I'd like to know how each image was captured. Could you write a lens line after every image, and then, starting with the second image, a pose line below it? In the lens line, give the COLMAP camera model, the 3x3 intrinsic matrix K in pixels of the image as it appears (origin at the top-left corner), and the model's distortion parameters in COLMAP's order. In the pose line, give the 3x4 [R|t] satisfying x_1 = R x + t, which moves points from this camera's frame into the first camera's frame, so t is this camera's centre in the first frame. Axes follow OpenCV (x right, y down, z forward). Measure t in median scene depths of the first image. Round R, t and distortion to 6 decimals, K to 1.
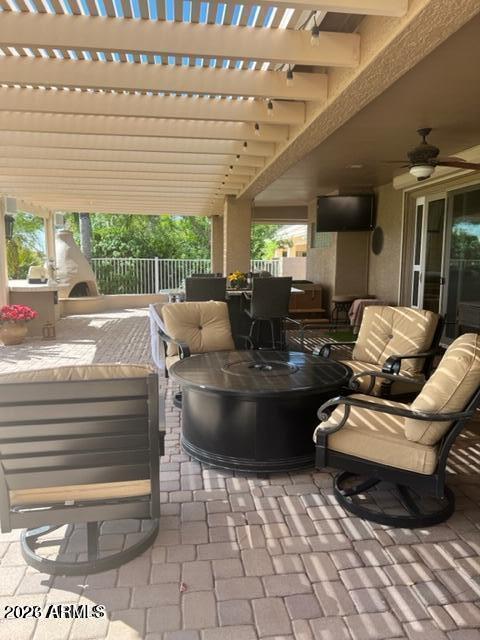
lens RADIAL K [[480.0, 0, 238.3], [0, 480.0, 320.9], [0, 0, 1]] dist [0.074514, -0.107619]
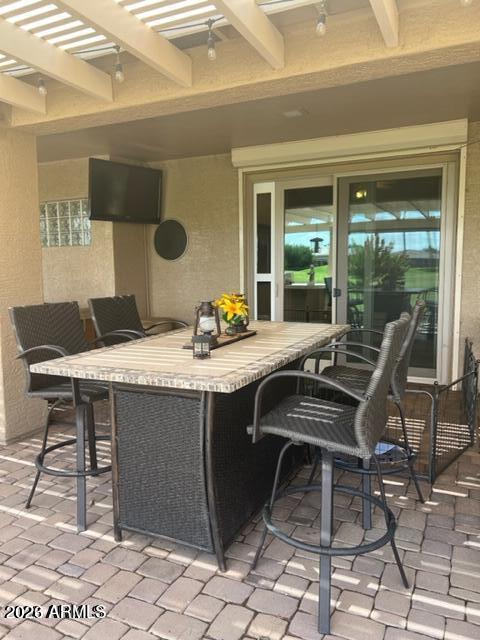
lens RADIAL K [[480.0, 0, 238.3], [0, 480.0, 320.9], [0, 0, 1]] dist [0.074514, -0.107619]
pose [[0.541187, -0.089728, 0.836102, -0.264881], [0.113294, 0.993005, 0.033235, -0.067768], [-0.833236, 0.076739, 0.547567, 0.597396]]
